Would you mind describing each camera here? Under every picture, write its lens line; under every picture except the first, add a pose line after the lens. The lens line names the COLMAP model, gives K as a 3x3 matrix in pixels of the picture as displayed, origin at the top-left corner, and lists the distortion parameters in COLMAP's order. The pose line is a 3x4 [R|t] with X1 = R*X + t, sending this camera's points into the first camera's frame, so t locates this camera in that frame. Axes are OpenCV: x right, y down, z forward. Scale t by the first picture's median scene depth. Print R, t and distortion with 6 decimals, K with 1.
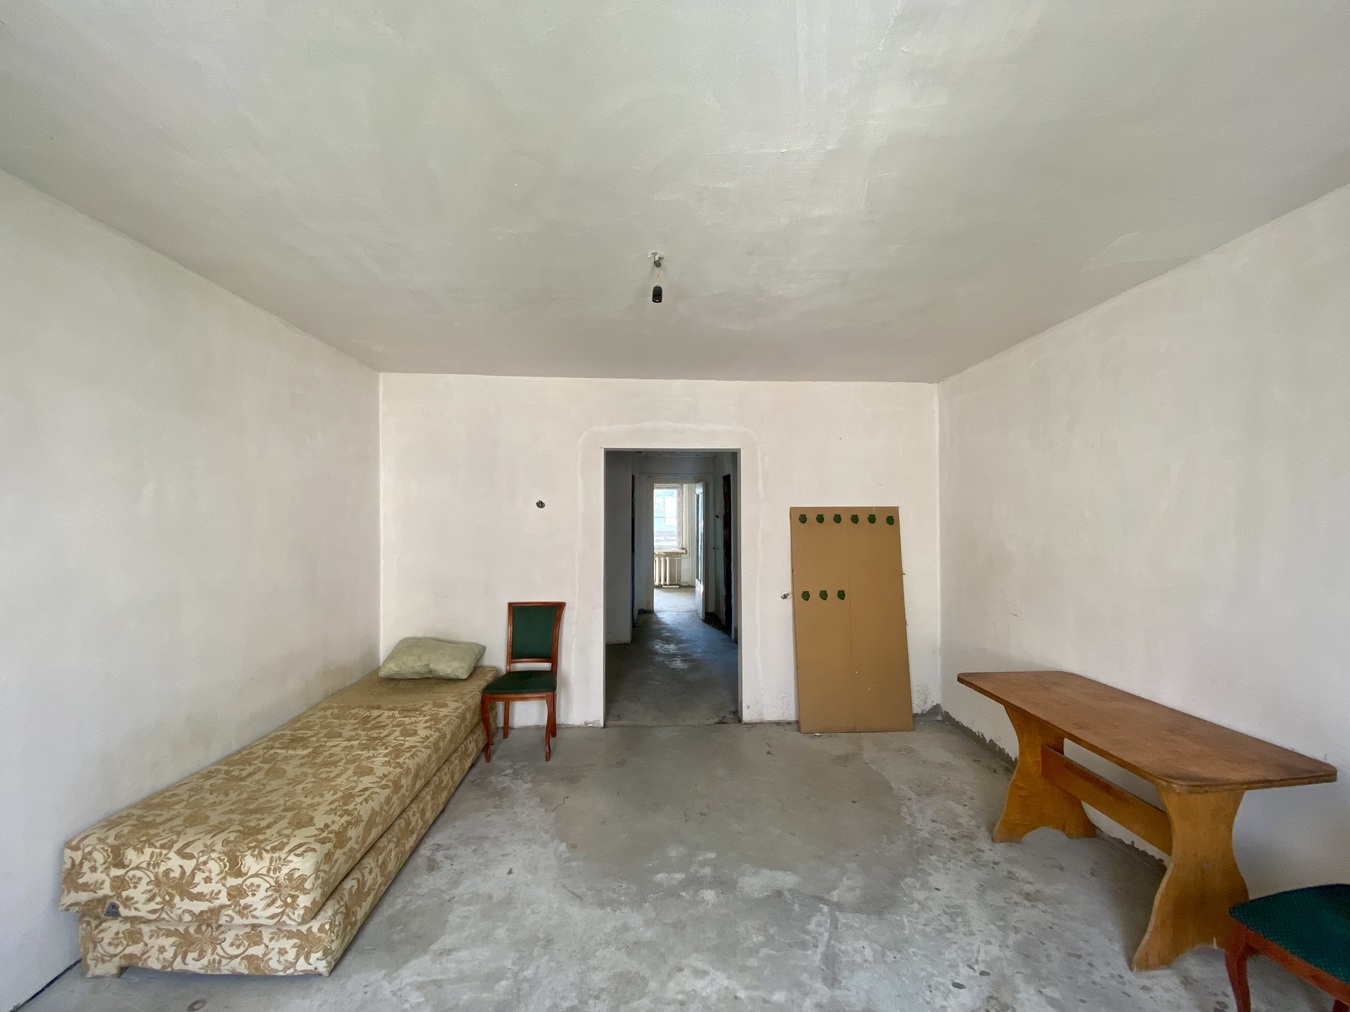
lens RADIAL K [[545.3, 0, 672.2], [0, 545.3, 505.5], [0, 0, 1]] dist [0.026213, -0.019919]
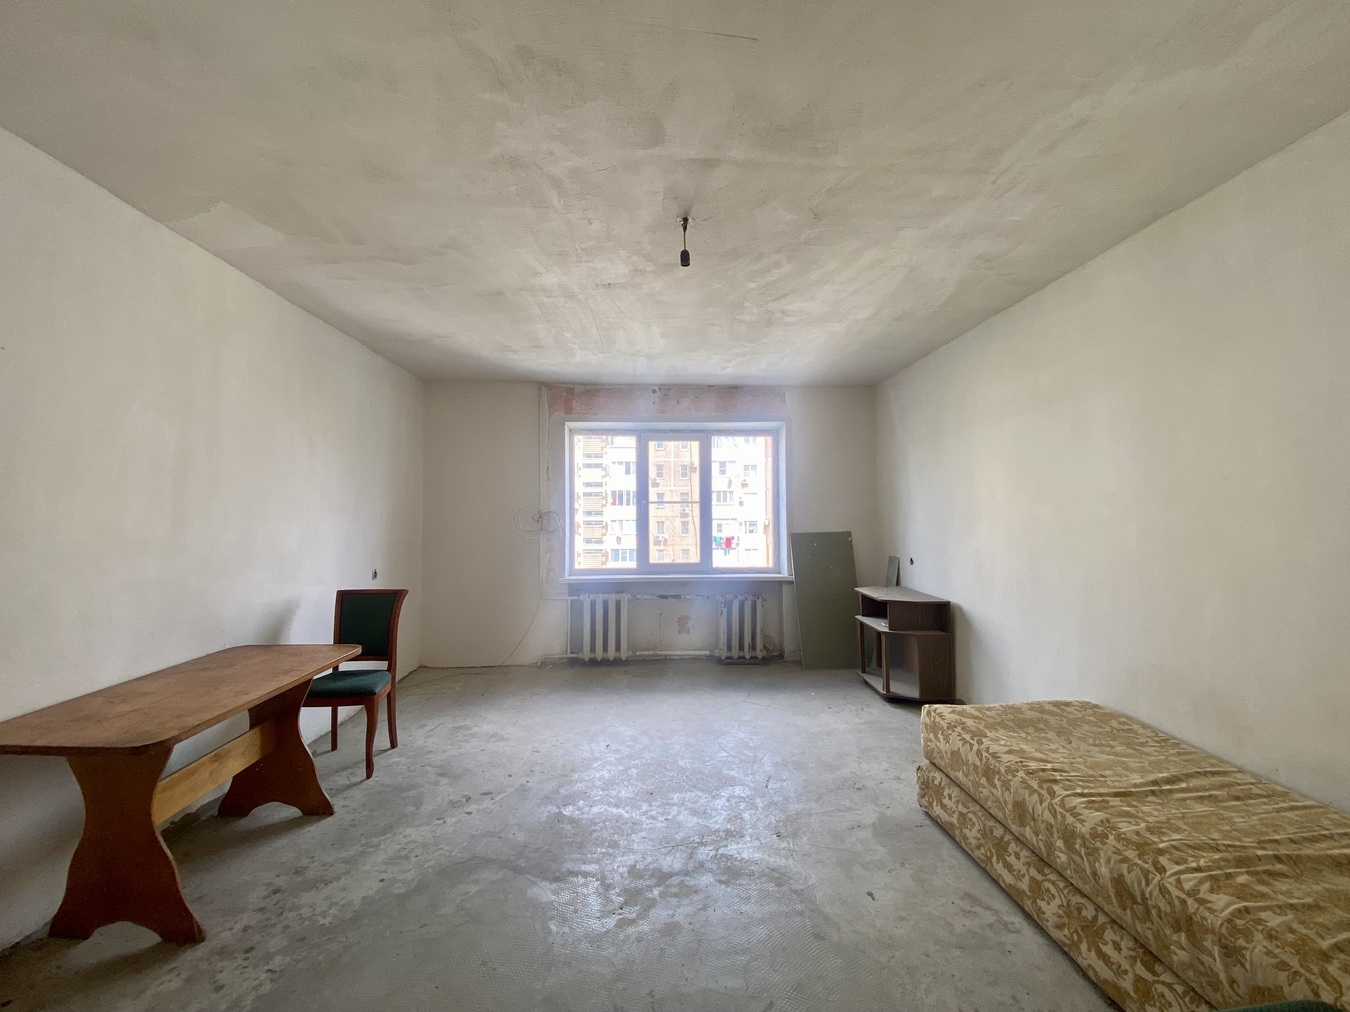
lens RADIAL K [[545.3, 0, 672.2], [0, 545.3, 505.5], [0, 0, 1]] dist [0.026213, -0.019919]
pose [[-0.999923, 0.003503, -0.011943, 0.013461], [0.004024, 0.999026, -0.043944, 0.128430], [0.011777, -0.043988, -0.998963, 2.024916]]
